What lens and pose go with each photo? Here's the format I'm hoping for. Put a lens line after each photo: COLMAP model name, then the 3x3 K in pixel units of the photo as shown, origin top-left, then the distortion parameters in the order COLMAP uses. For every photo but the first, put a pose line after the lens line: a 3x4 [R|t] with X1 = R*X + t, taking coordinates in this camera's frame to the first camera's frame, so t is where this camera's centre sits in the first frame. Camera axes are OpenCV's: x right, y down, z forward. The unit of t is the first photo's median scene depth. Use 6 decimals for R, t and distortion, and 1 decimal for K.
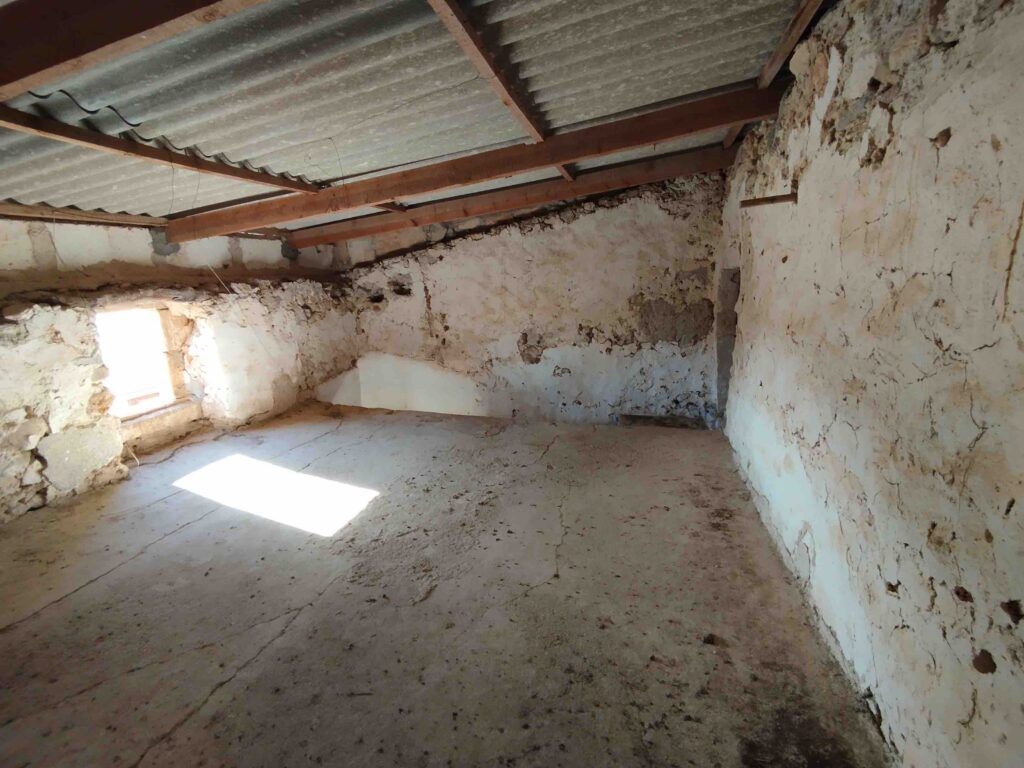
lens RADIAL K [[479.6, 0, 512.0], [0, 479.6, 384.0], [0, 0, 1]] dist [0.001880, 0.000040]
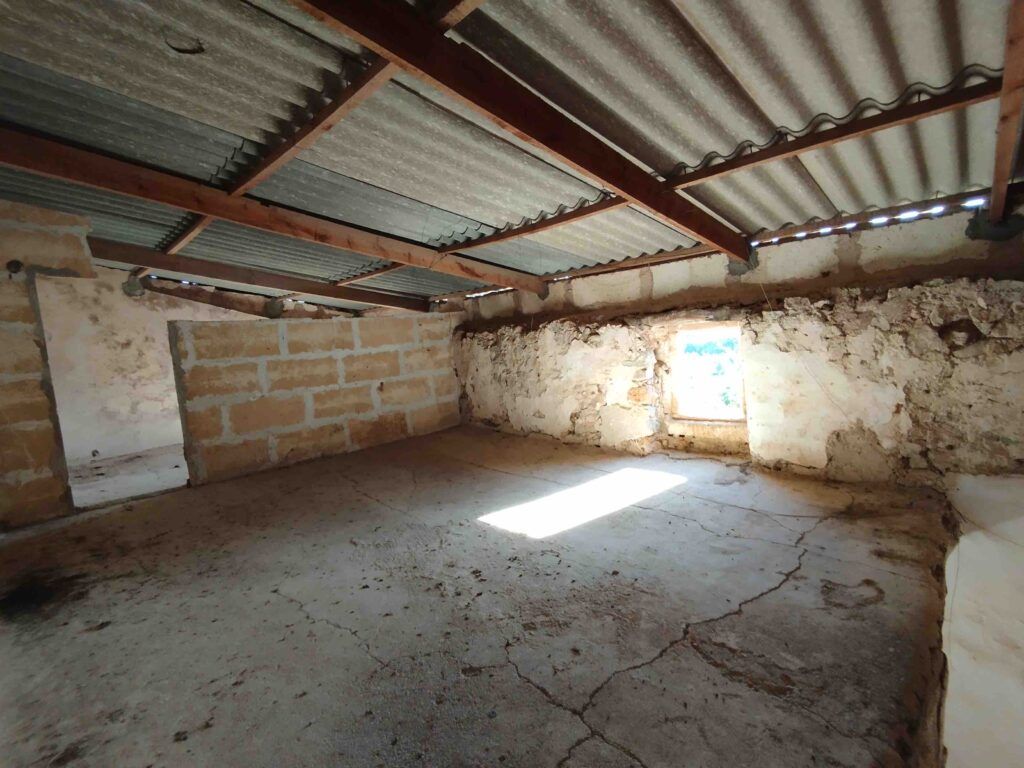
lens RADIAL K [[479.6, 0, 512.0], [0, 479.6, 384.0], [0, 0, 1]] dist [0.001880, 0.000040]
pose [[-0.506426, 0.129112, -0.852563, 0.477173], [-0.124290, 0.967472, 0.220342, -0.243387], [0.853279, 0.217552, -0.473906, 1.309386]]
